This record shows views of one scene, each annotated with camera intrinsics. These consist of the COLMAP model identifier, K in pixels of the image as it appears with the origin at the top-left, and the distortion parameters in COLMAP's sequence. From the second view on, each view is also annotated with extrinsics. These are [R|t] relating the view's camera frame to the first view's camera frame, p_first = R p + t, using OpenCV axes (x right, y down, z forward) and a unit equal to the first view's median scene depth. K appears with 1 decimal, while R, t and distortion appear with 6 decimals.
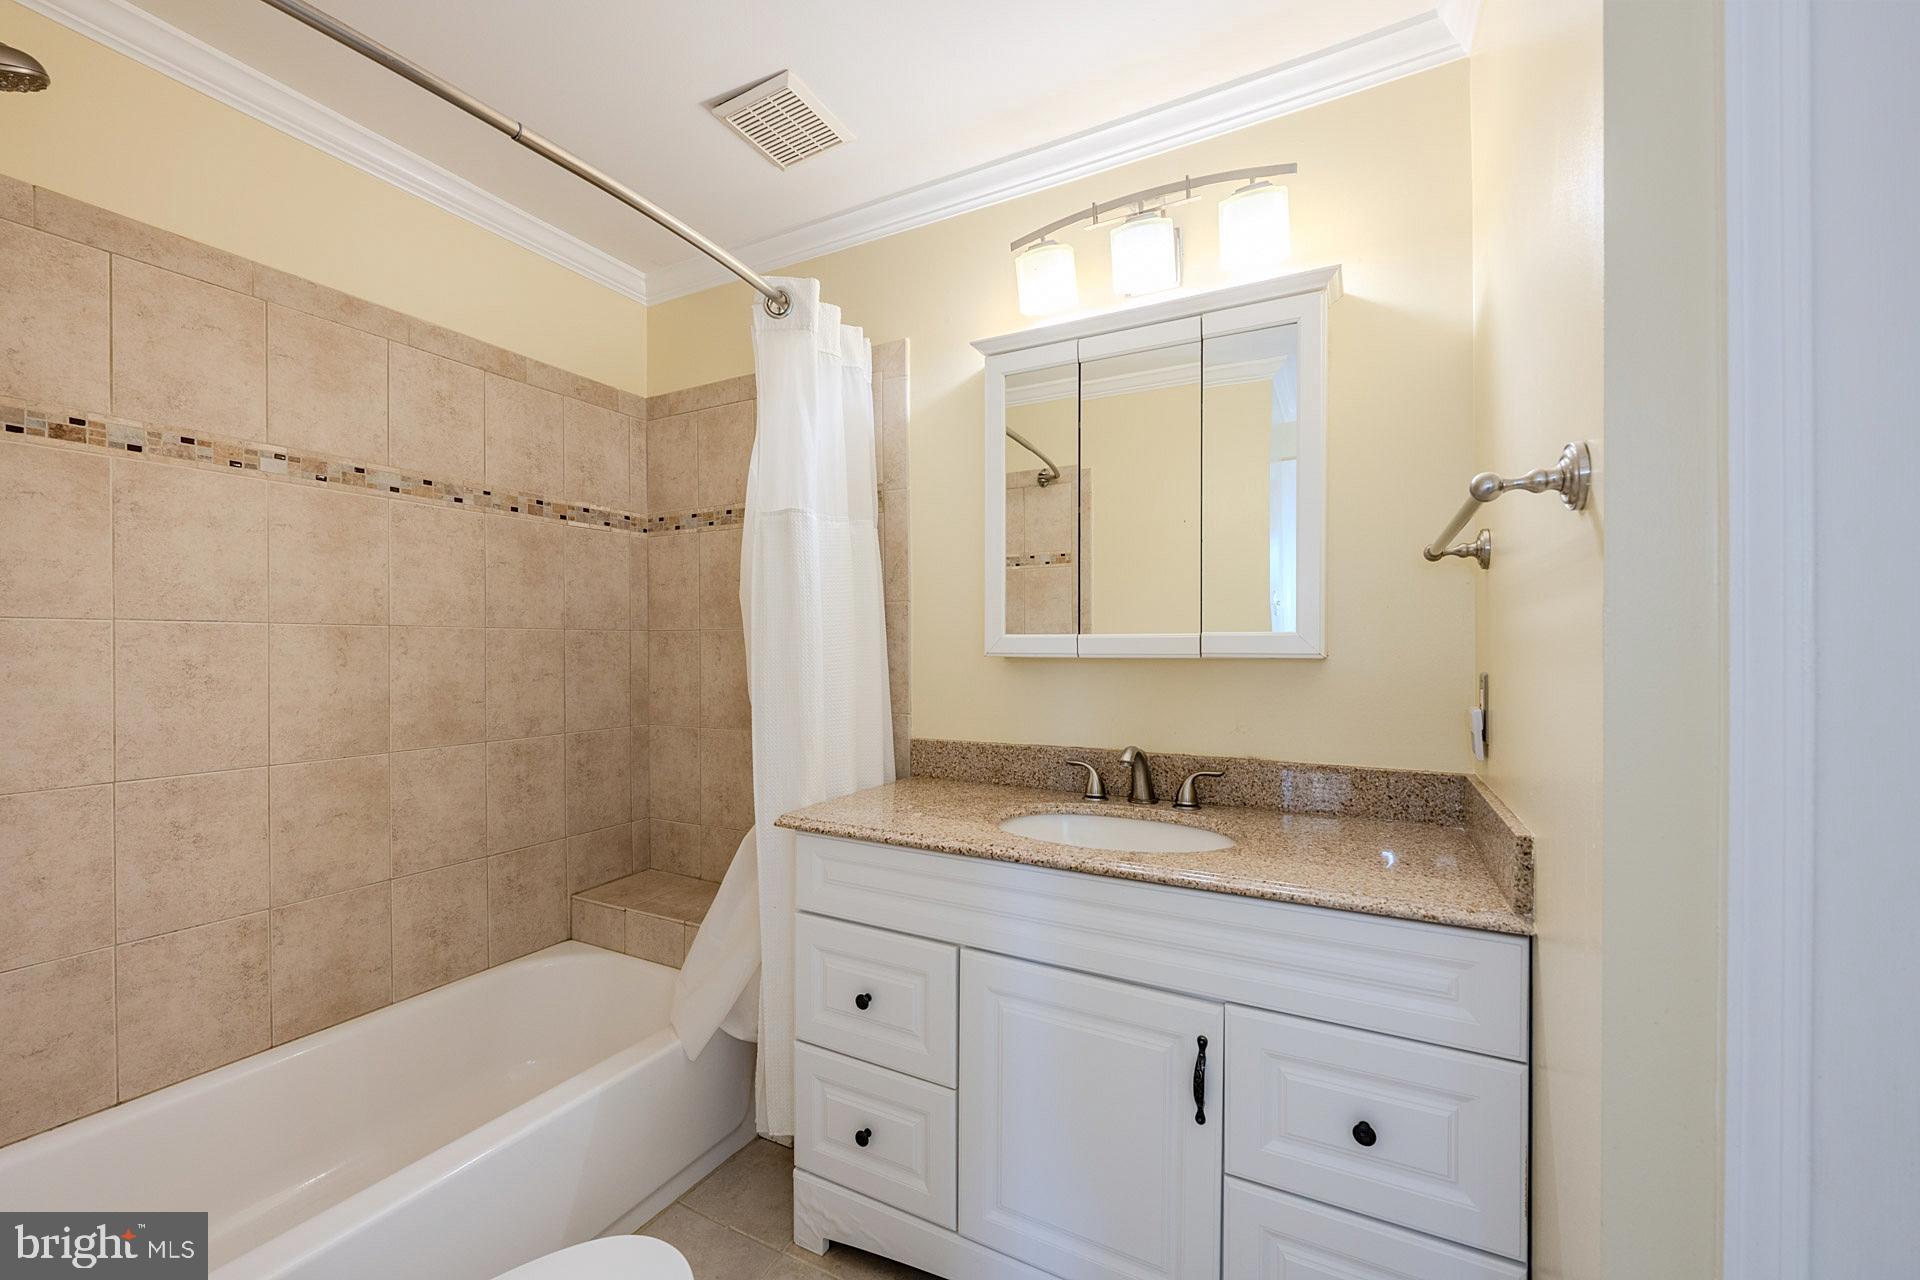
lens RADIAL K [[766.7, 0, 955.6], [0, 766.7, 652.8], [0, 0, 1]] dist [-0.000413, 0.000091]
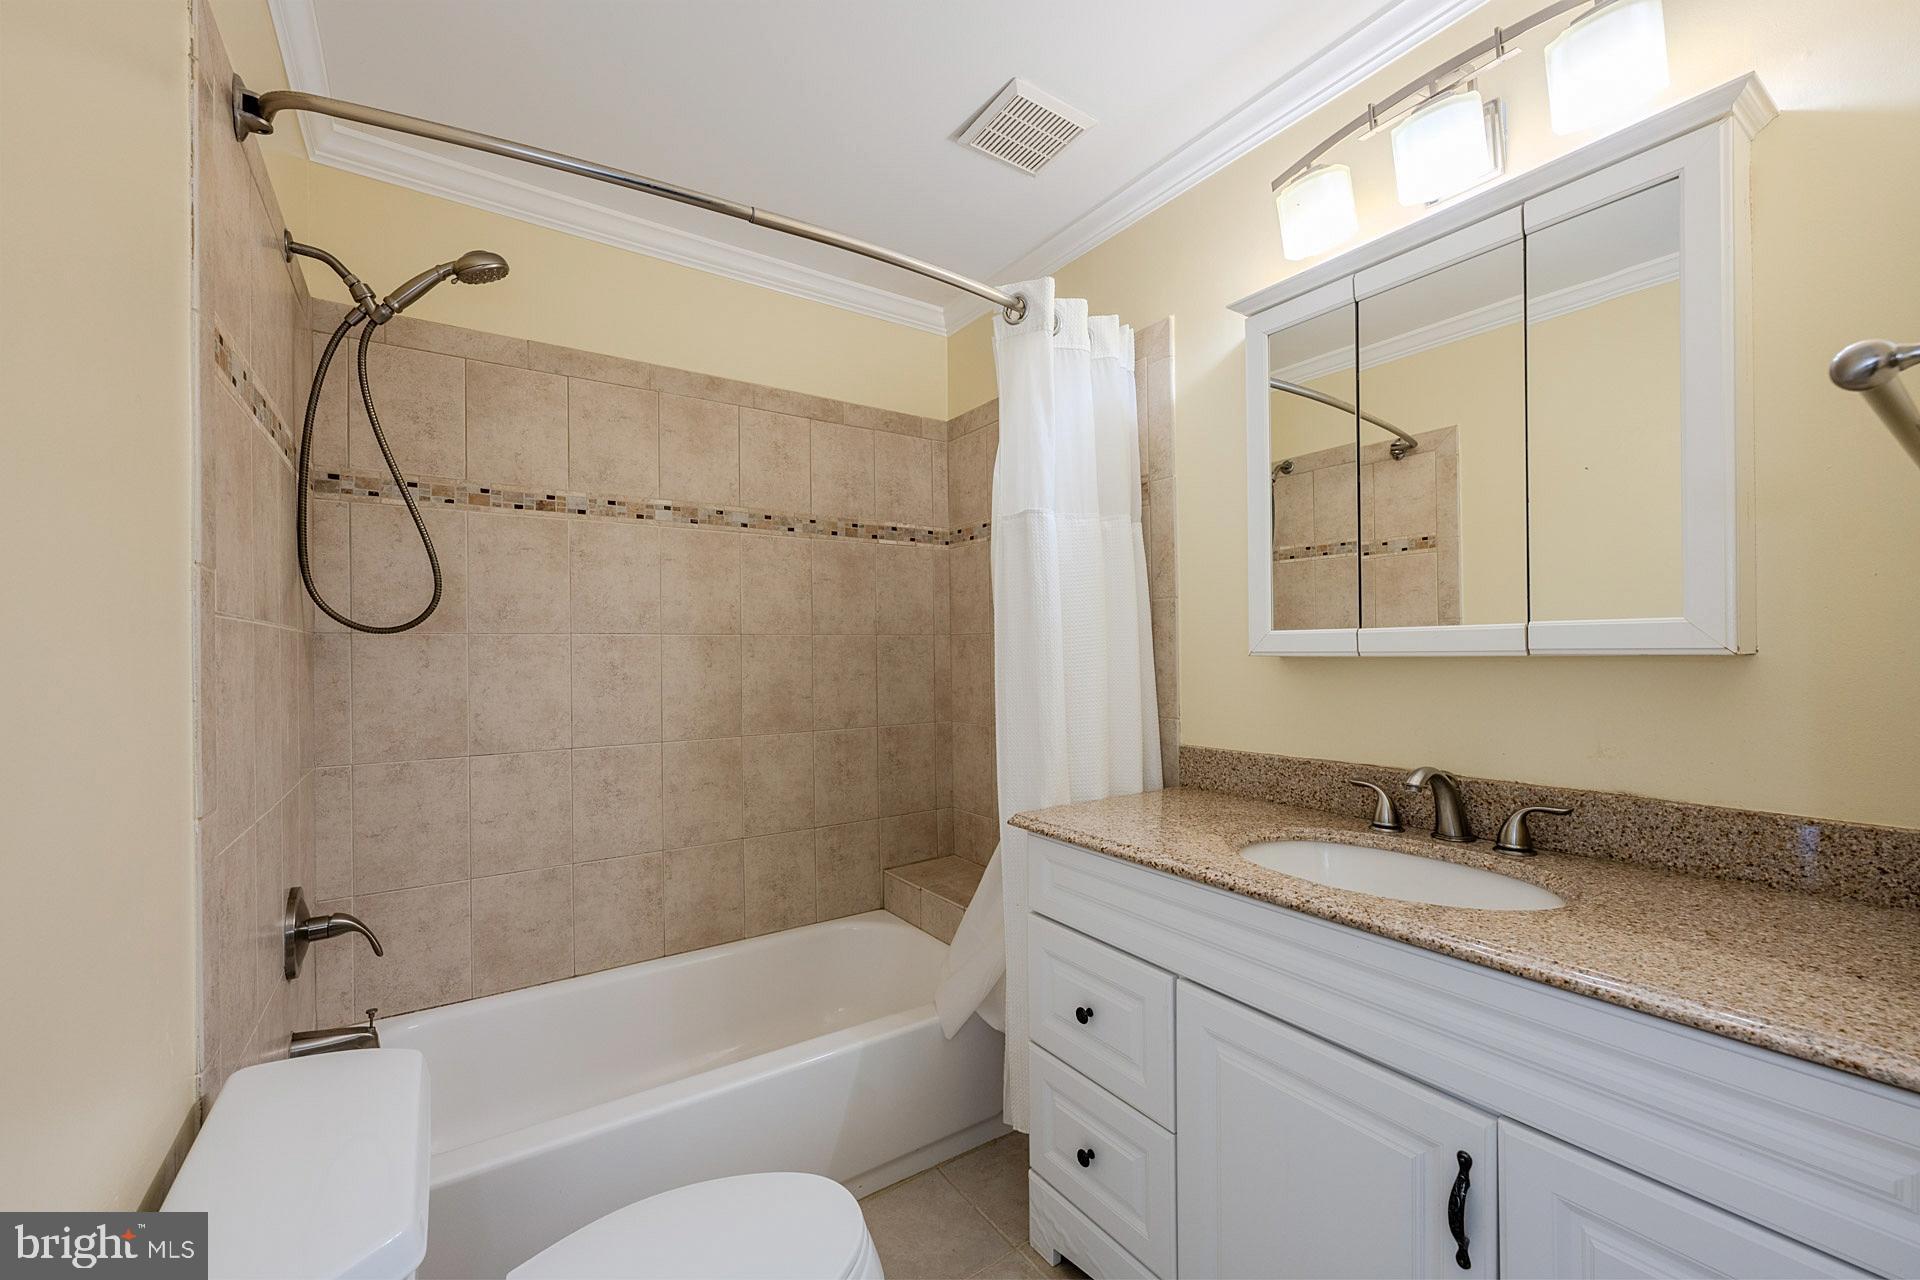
lens RADIAL K [[766.7, 0, 952.8], [0, 766.7, 652.4], [0, 0, 1]] dist [-0.000413, 0.000091]
pose [[0.884335, -0.009172, -0.466762, 0.161845], [0.007067, 0.999955, -0.006259, 0.004211], [0.466799, 0.002236, 0.884361, 0.062933]]
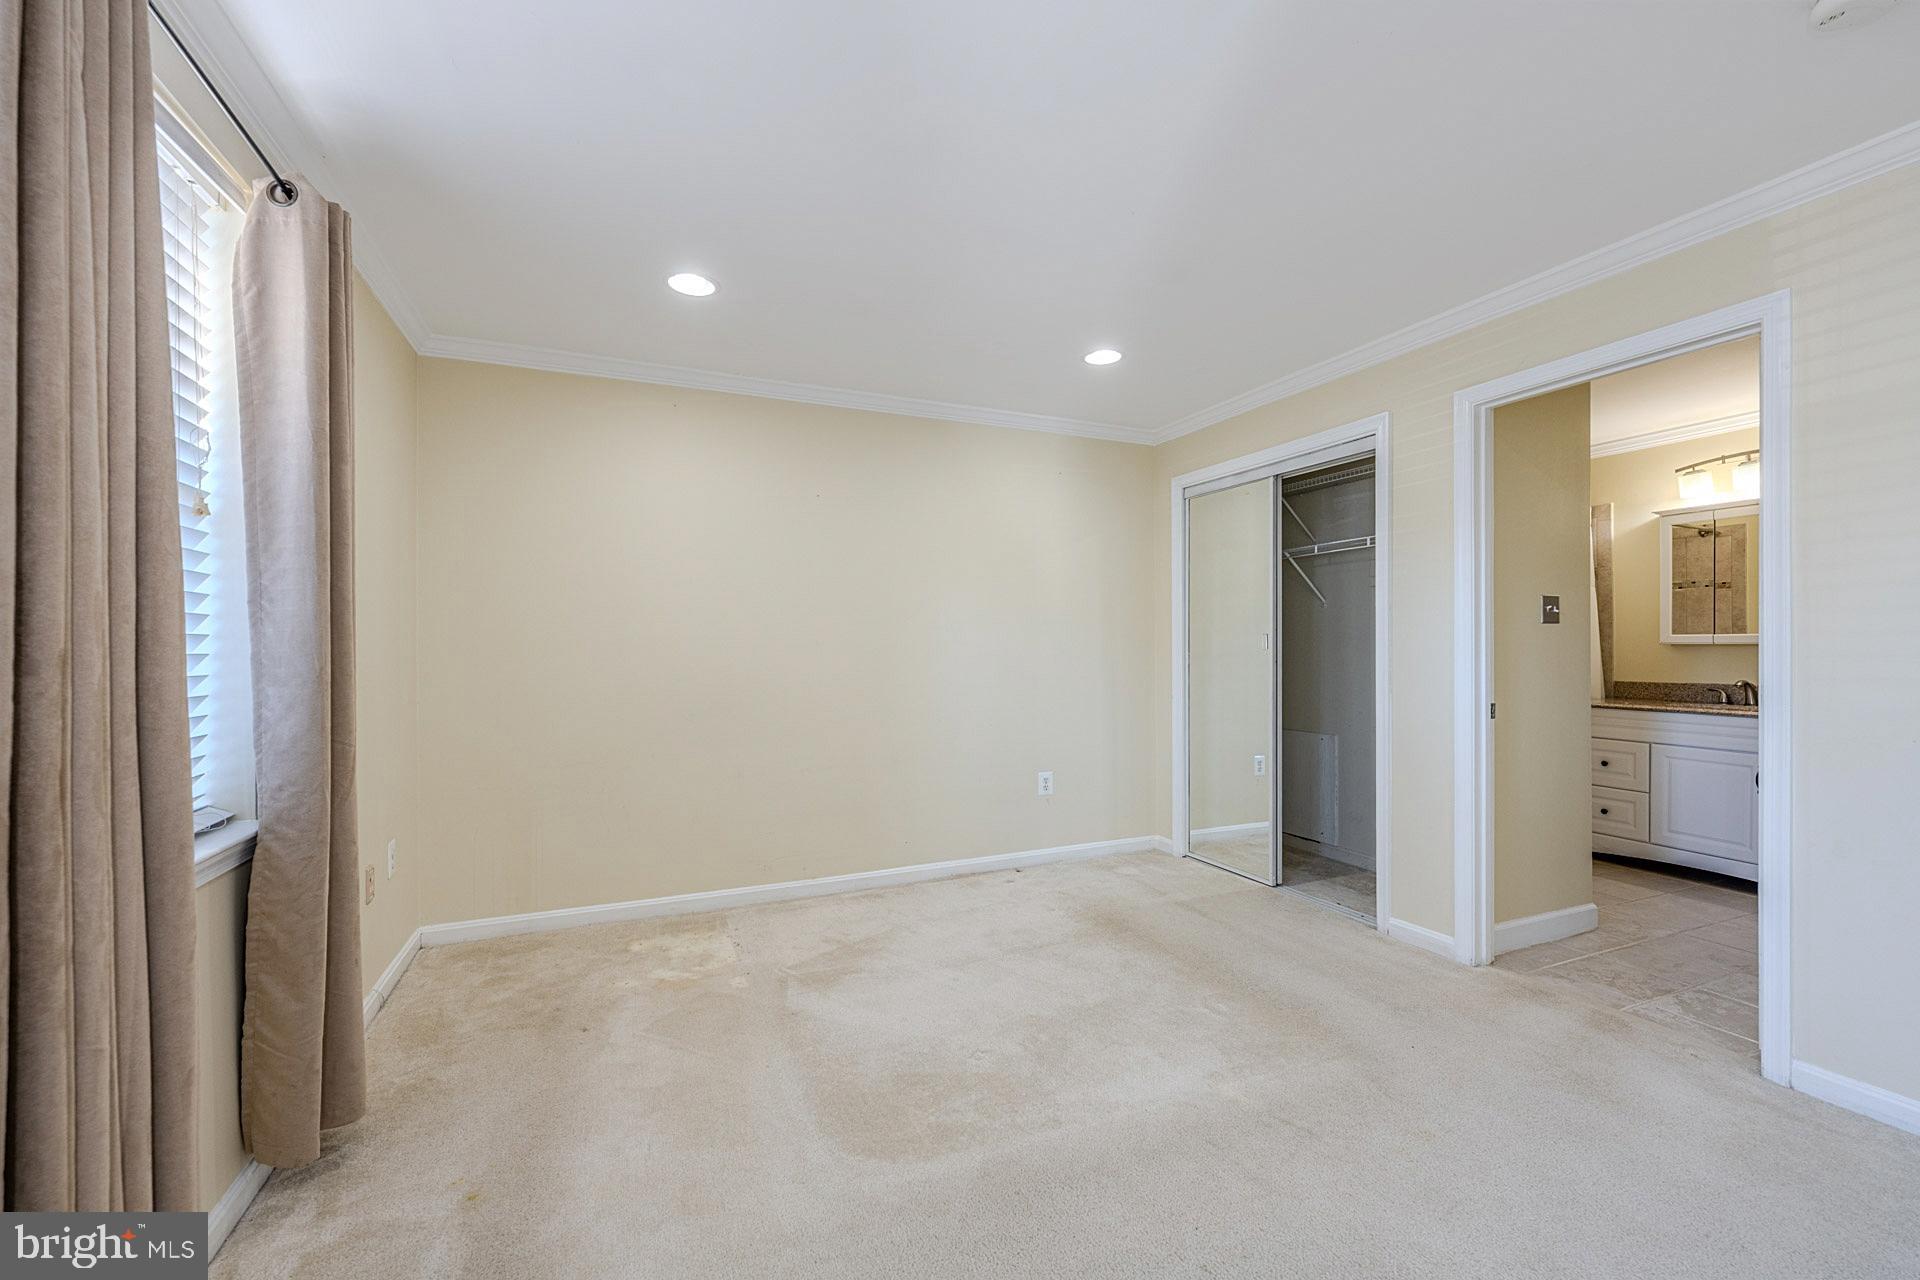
lens RADIAL K [[766.7, 0, 953.2], [0, 766.7, 647.3], [0, 0, 1]] dist [-0.000413, 0.000091]
pose [[0.775402, -0.000358, -0.631468, -0.172695], [-0.001405, 0.999996, -0.002292, 0.025364], [0.631467, 0.002665, 0.775399, -2.394368]]
